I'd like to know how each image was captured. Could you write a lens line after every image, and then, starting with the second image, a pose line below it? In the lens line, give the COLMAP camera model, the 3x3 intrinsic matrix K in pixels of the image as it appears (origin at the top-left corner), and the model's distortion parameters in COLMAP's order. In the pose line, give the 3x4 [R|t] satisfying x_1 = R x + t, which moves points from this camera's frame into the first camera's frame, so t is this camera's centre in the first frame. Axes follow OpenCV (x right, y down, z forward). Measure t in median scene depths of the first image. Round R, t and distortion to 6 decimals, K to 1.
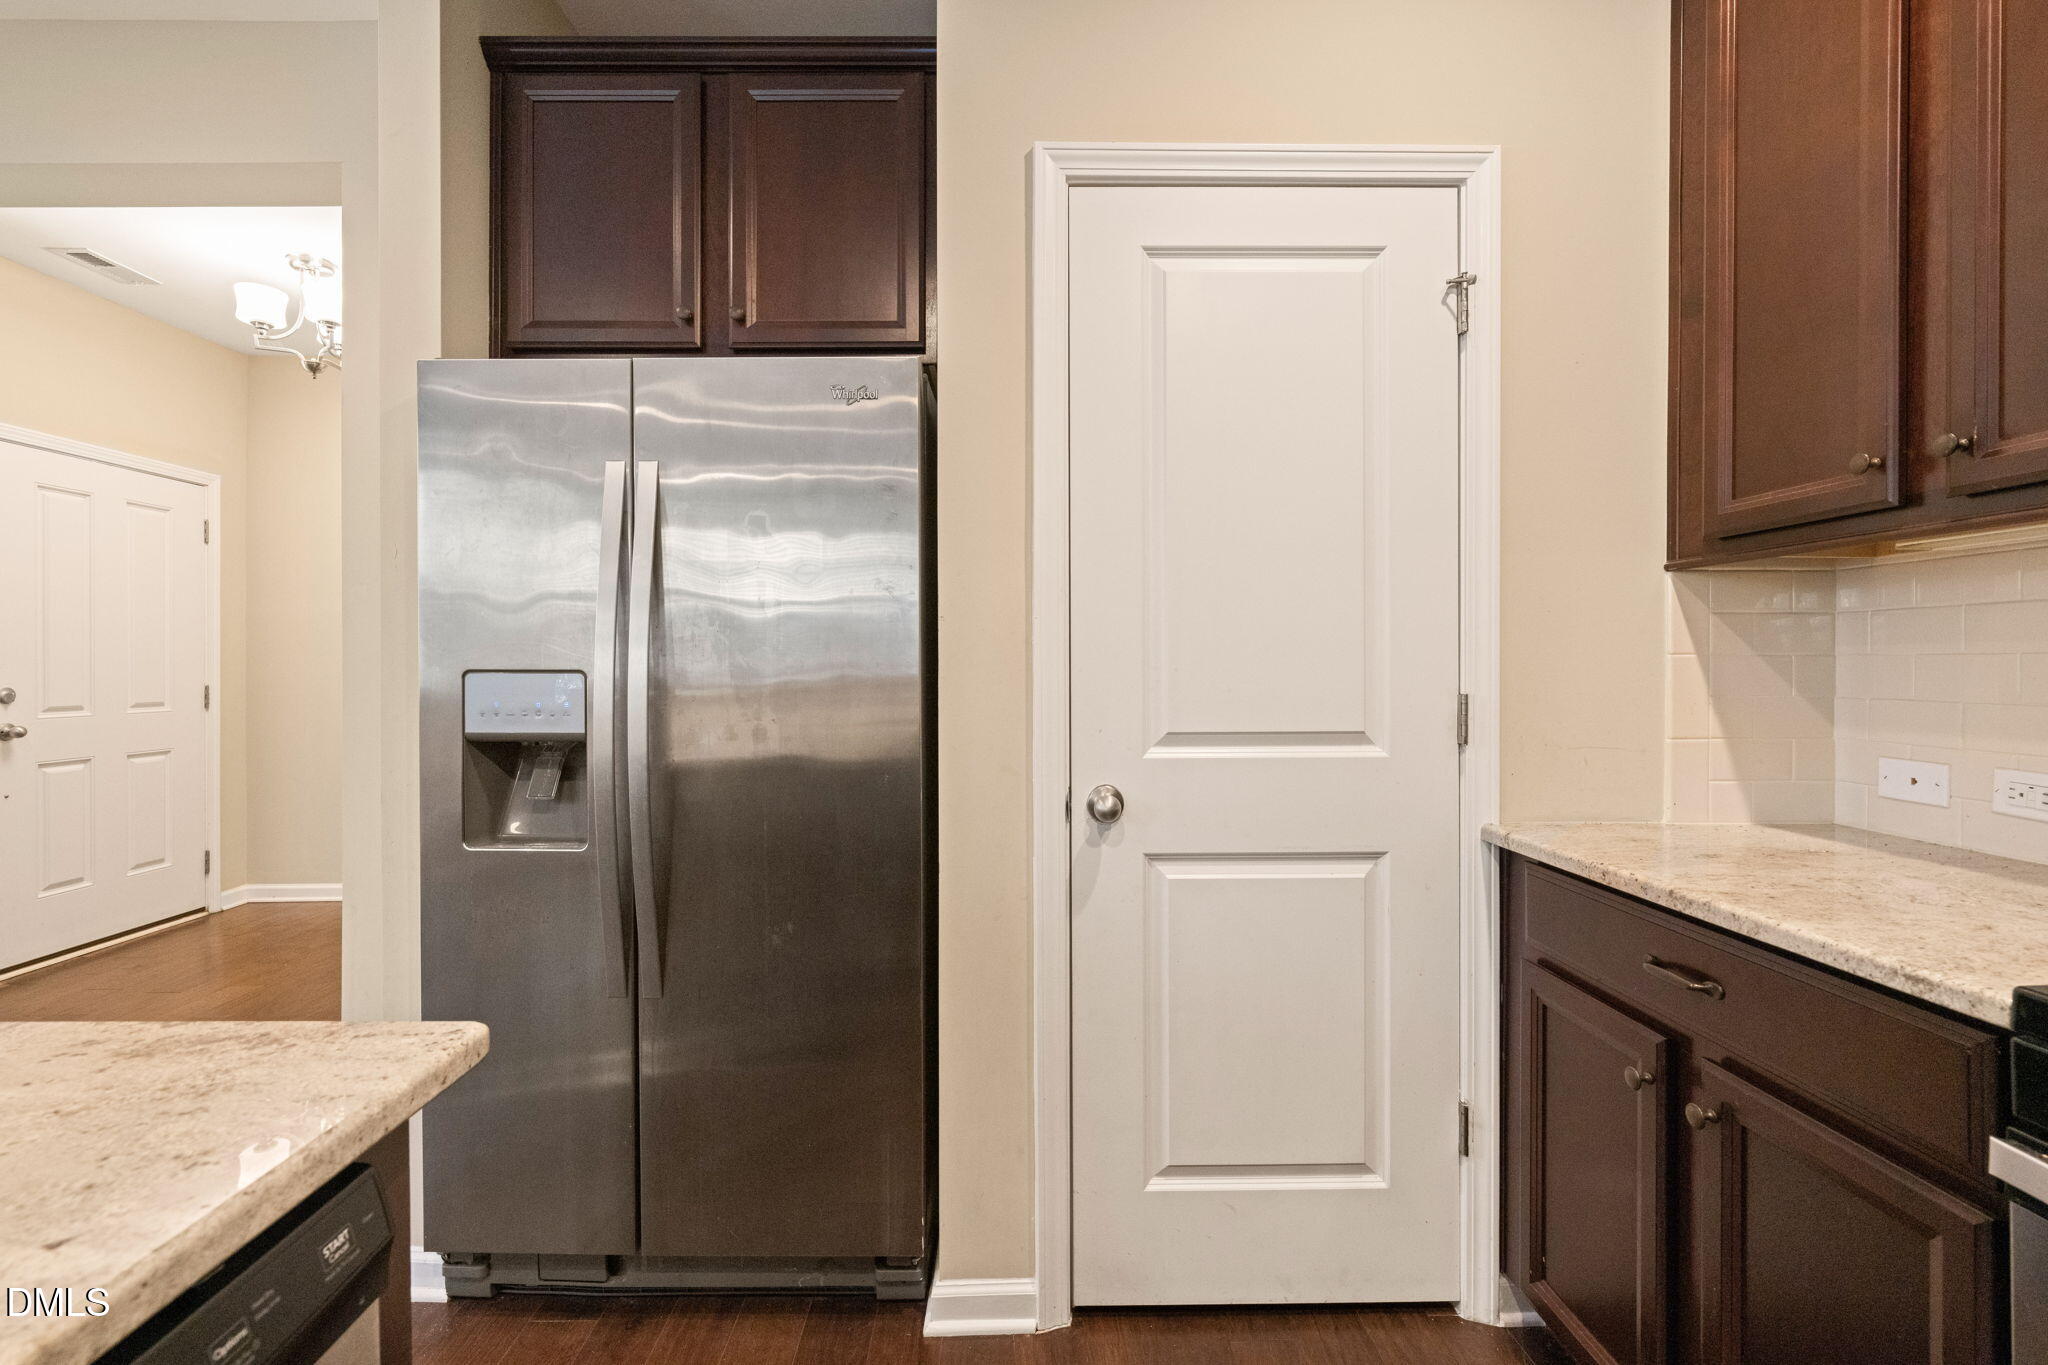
lens RADIAL K [[830.9, 0, 1029.1], [0, 830.9, 672.7], [0, 0, 1]] dist [-0.000251, -0.001226]
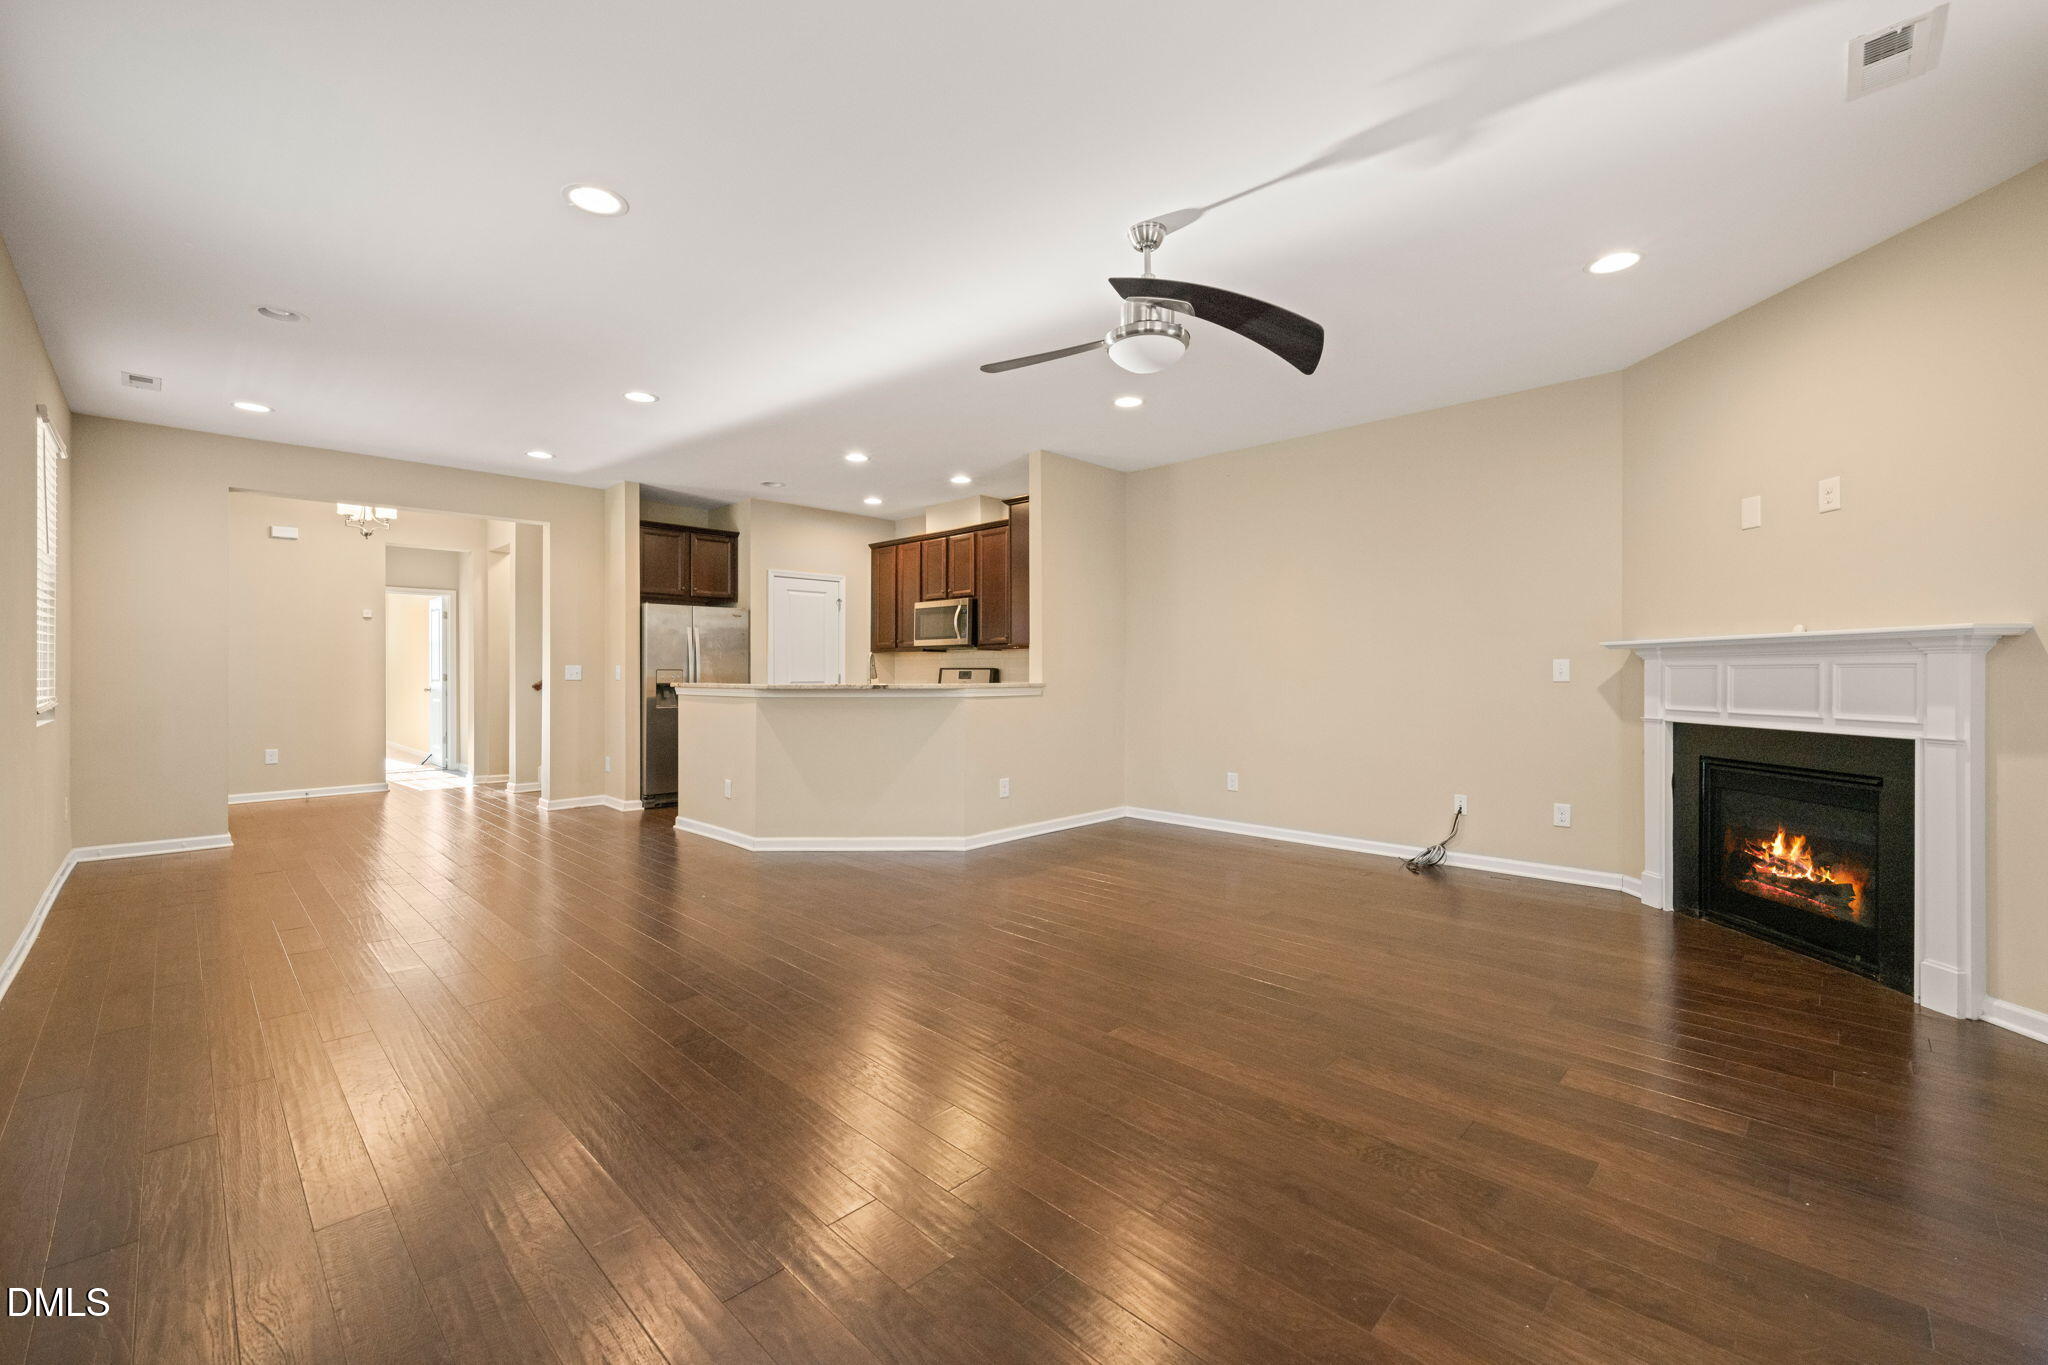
lens RADIAL K [[830.9, 0, 1017.0], [0, 830.9, 669.1], [0, 0, 1]] dist [-0.000251, -0.001226]
pose [[0.720885, 0.004214, 0.693042, -2.442426], [0.007616, 0.999873, -0.014002, 0.076643], [-0.693013, 0.015372, 0.720761, -3.774632]]
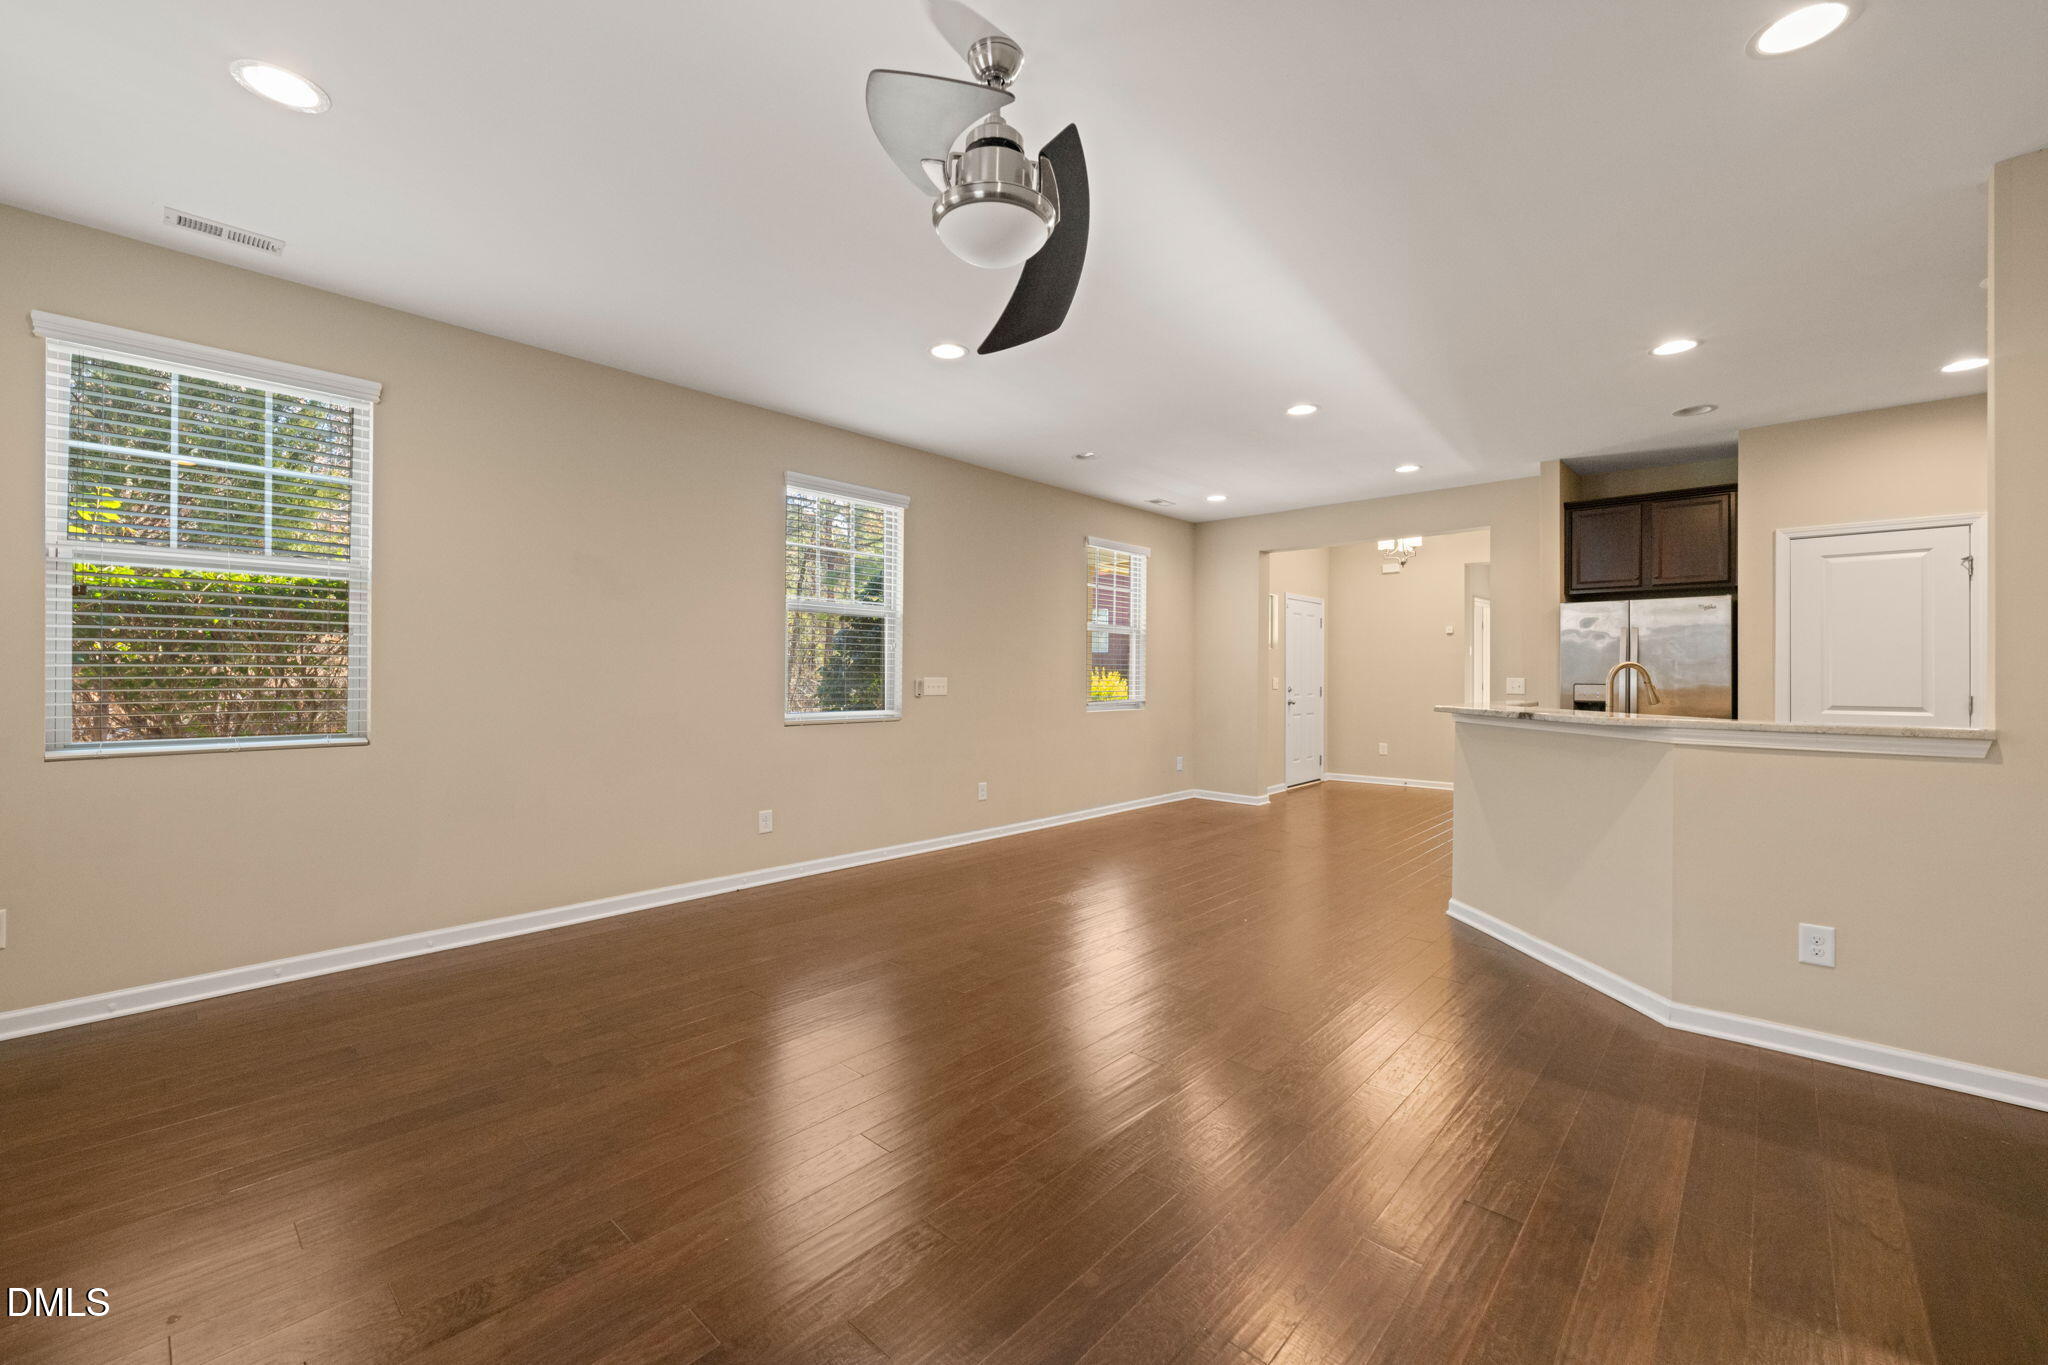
lens RADIAL K [[830.9, 0, 1012.4], [0, 830.9, 670.4], [0, 0, 1]] dist [-0.000251, -0.001226]
pose [[0.718972, 0.003467, -0.695031, 0.118289], [-0.015501, 0.999819, -0.011047, 0.019709], [0.694866, 0.018717, 0.718895, -3.511784]]
